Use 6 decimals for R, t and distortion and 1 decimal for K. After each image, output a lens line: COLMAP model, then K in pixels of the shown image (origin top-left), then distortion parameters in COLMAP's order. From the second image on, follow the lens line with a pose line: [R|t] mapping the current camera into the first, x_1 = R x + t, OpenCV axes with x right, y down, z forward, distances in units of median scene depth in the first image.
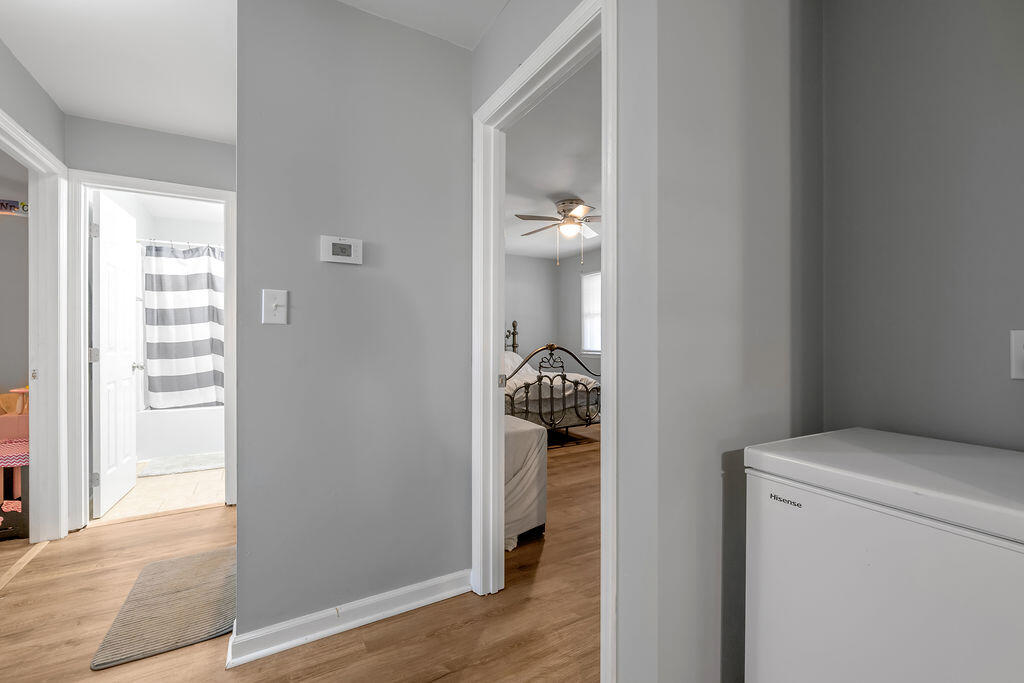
lens RADIAL K [[438.7, 0, 512.0], [0, 438.7, 341.5], [0, 0, 1]] dist [-0.001750, -0.000107]
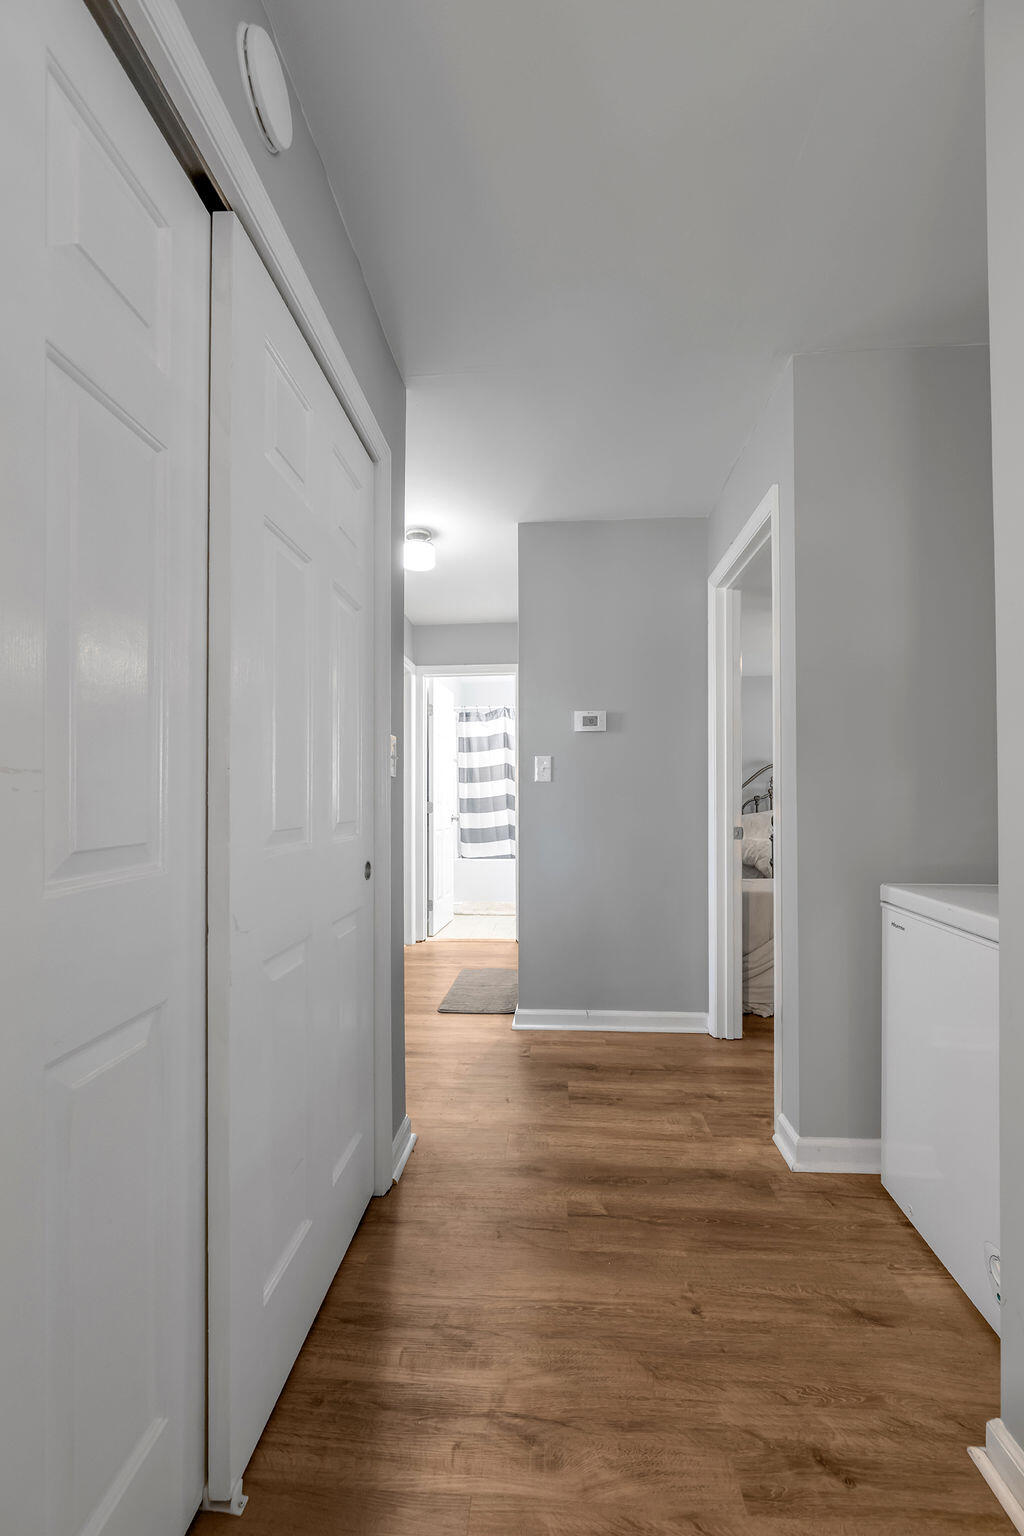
lens RADIAL K [[612.5, 0, 512.0], [0, 612.5, 768.0], [0, 0, 1]] dist [-0.000232, 0.000006]
pose [[0.826266, -0.029581, -0.562502, 0.251315], [0.001747, 0.998750, -0.049955, 0.005676], [0.563277, 0.040294, 0.825285, -0.343769]]
